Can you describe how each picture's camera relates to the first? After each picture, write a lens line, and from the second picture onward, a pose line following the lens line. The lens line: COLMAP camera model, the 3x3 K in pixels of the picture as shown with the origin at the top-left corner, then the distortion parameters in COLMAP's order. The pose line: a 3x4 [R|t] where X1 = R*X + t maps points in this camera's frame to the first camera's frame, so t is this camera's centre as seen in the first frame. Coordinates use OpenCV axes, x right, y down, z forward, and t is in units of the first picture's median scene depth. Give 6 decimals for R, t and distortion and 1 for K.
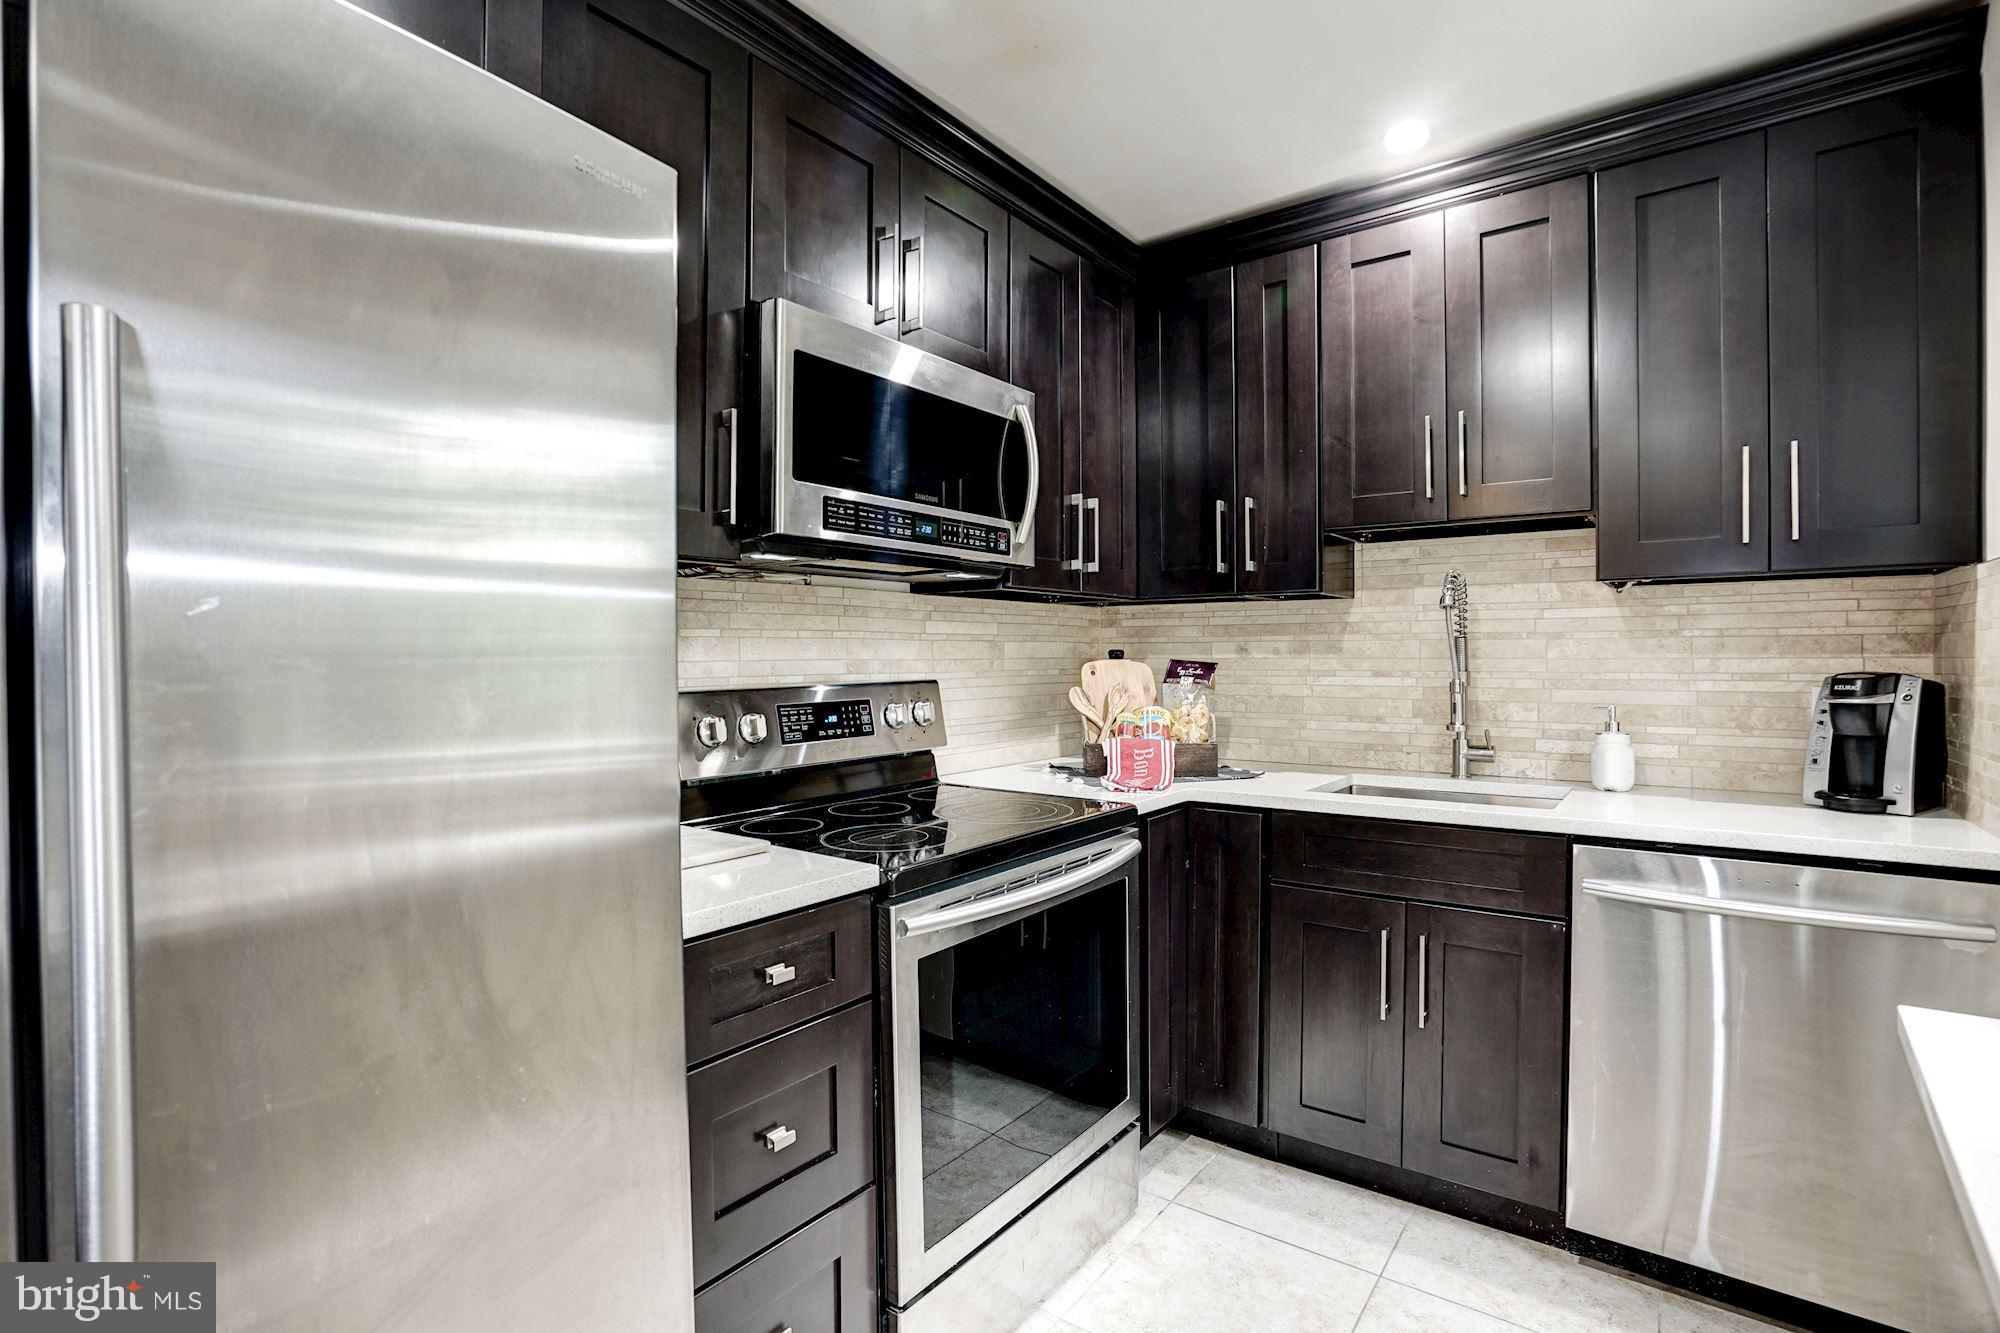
lens RADIAL K [[943.4, 0, 1000.0], [0, 943.4, 664.6], [0, 0, 1]] dist [-0.063603, 0.025368]
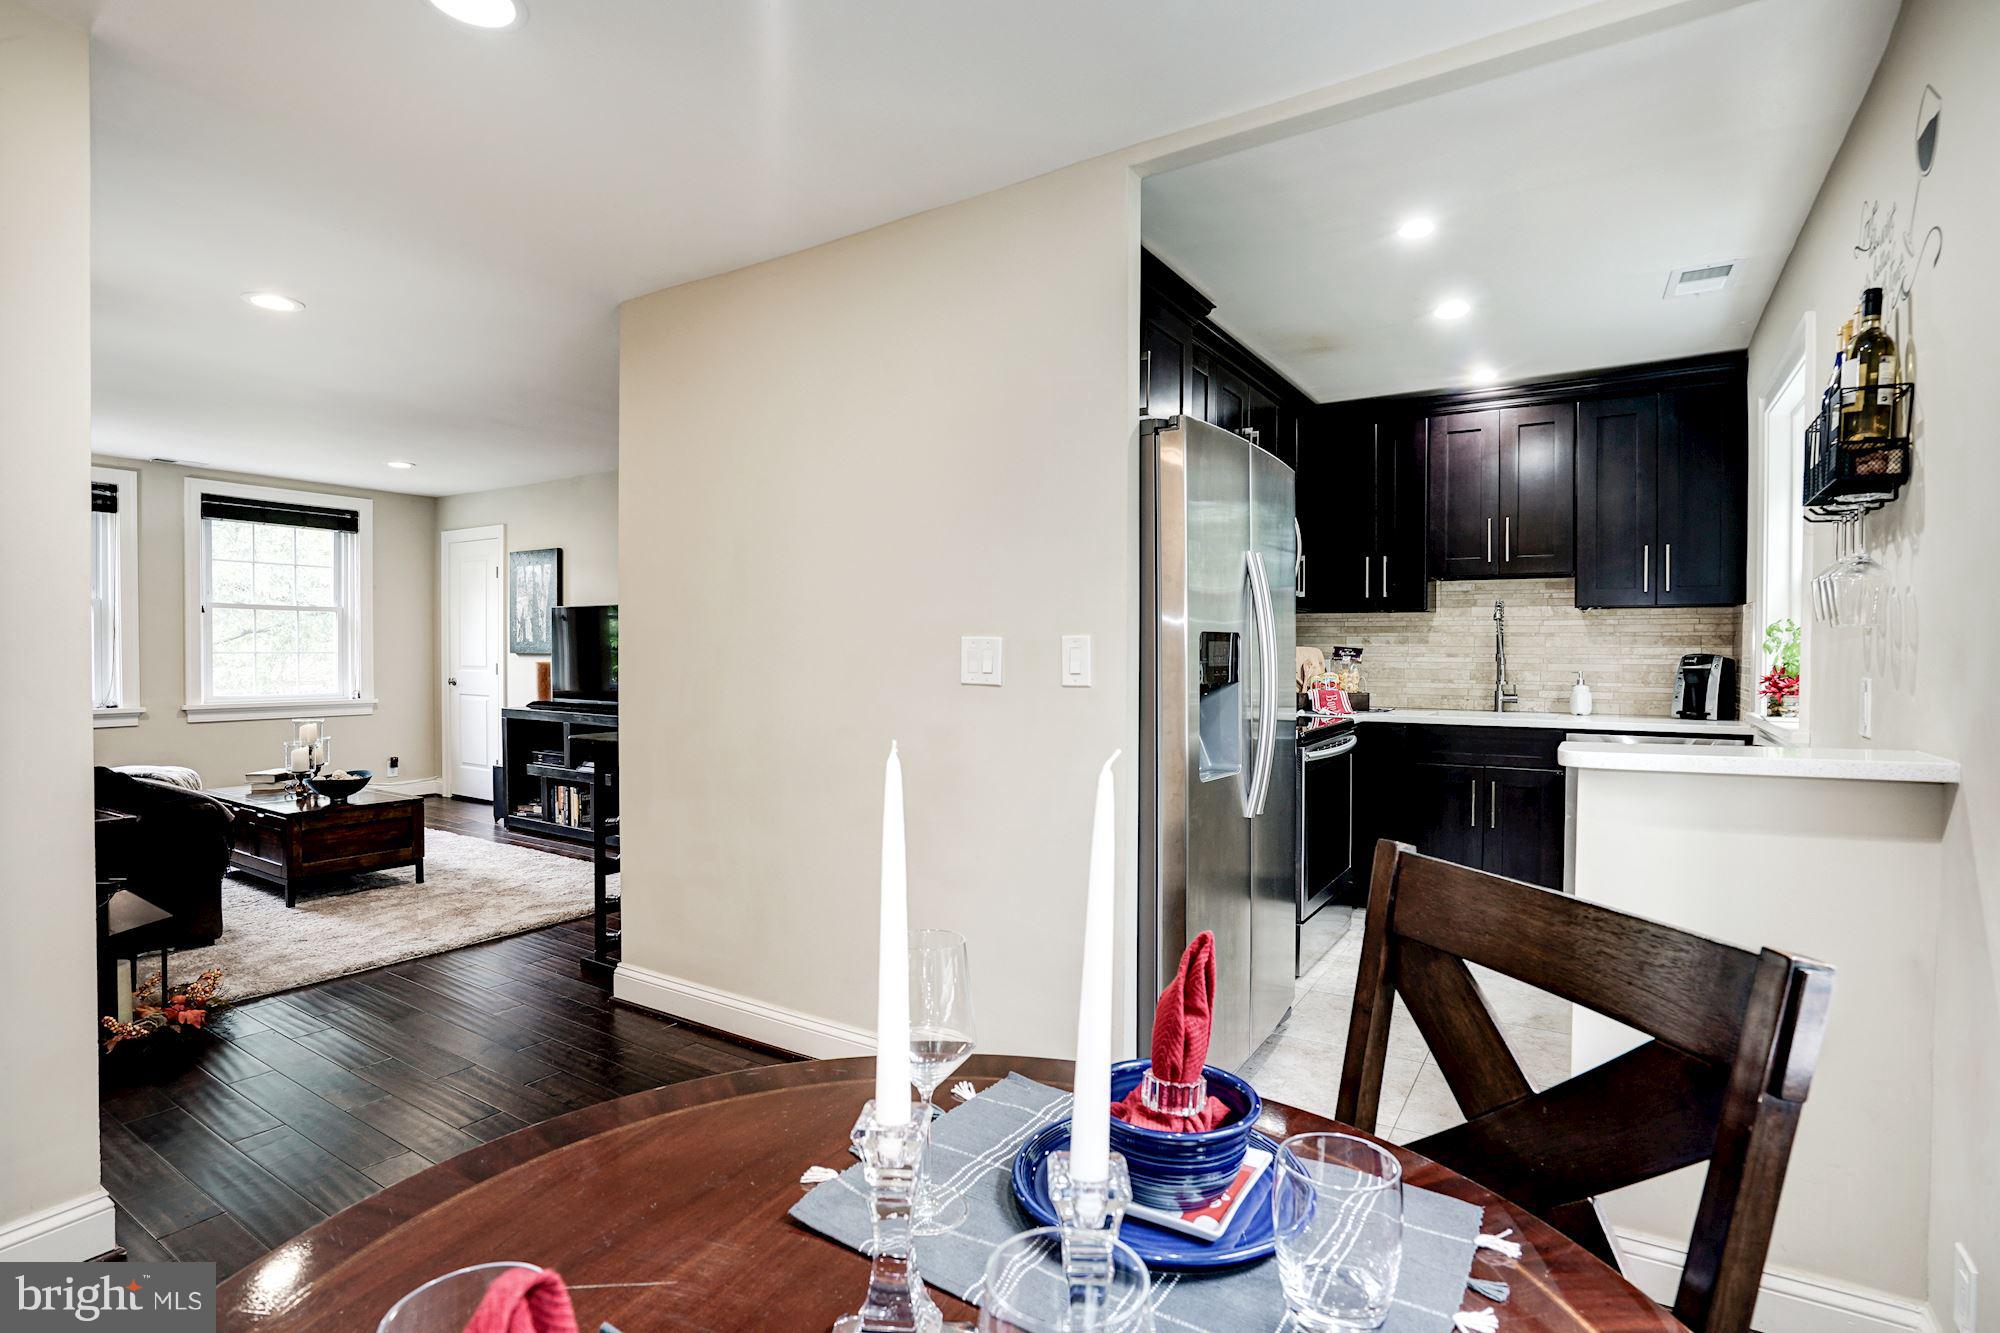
lens RADIAL K [[982.1, 0, 1000.0], [0, 982.1, 666.5], [0, 0, 1]] dist [-0.062536, 0.033903]
pose [[0.997016, 0.005201, 0.077014, -0.688436], [-0.006020, 0.999928, 0.010406, 0.019965], [-0.076954, -0.010838, 0.996976, -0.900438]]
